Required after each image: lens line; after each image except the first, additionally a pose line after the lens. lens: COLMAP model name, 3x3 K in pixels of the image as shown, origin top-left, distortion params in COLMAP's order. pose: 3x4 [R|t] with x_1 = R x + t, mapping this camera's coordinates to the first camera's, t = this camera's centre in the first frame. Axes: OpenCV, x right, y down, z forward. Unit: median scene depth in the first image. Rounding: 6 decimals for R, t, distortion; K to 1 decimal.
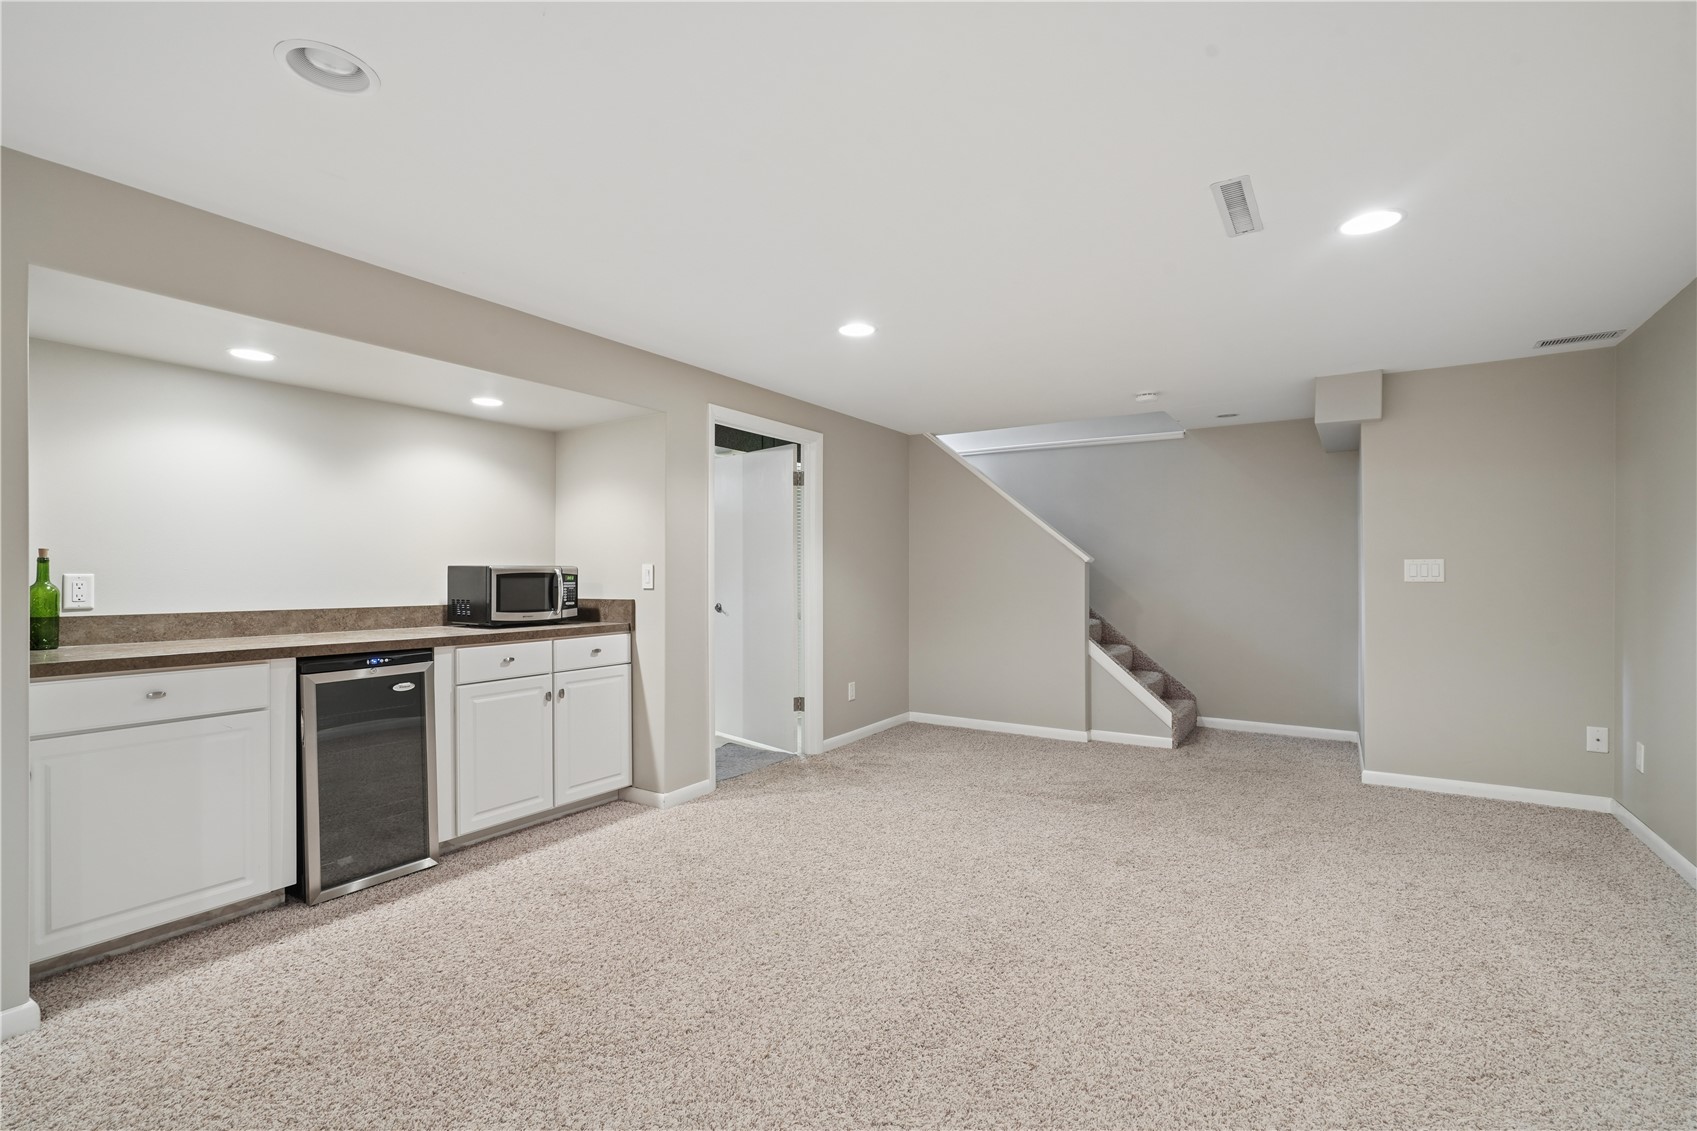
lens RADIAL K [[769.6, 0, 840.2], [0, 769.6, 574.8], [0, 0, 1]] dist [0.002003, 0.000446]
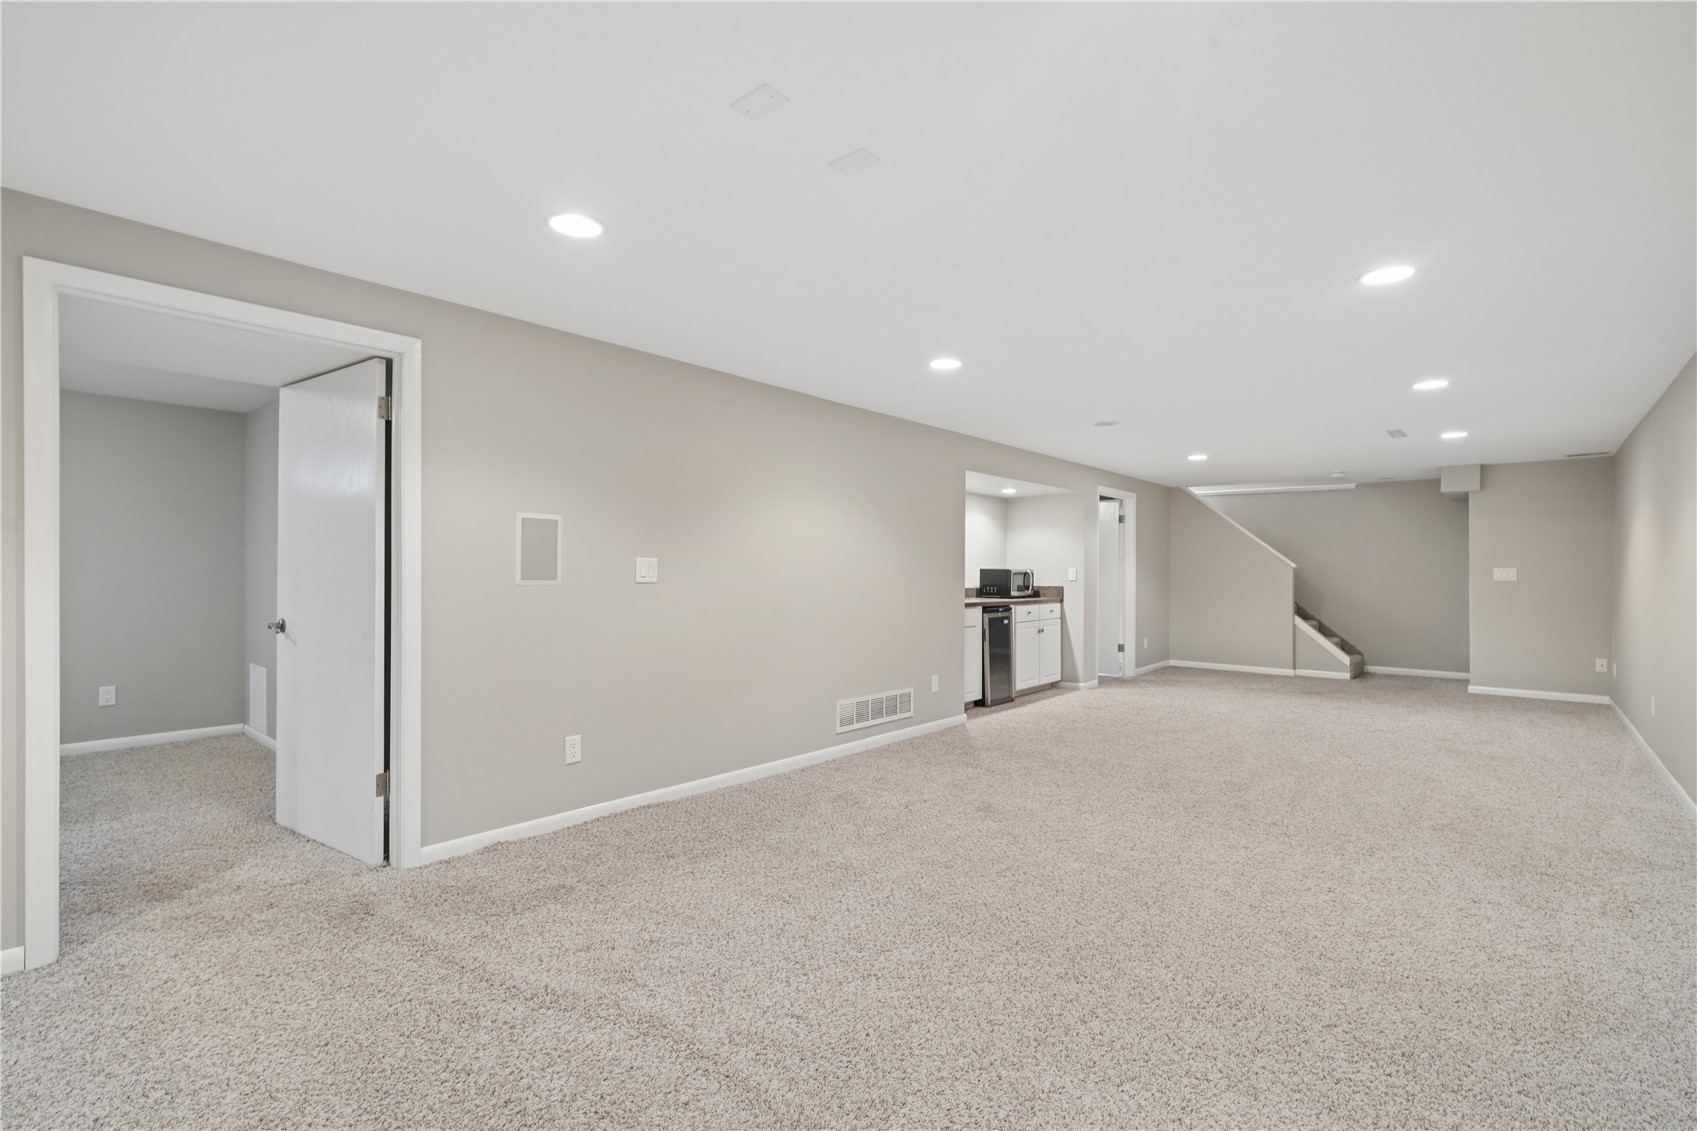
lens RADIAL K [[782.9, 0, 843.5], [0, 782.9, 570.6], [0, 0, 1]] dist [0.002409, 0.000419]
pose [[0.991702, 0.006765, -0.128378, -0.569318], [-0.007075, 0.999973, -0.001958, -0.000129], [0.128361, 0.002850, 0.991723, -1.068274]]
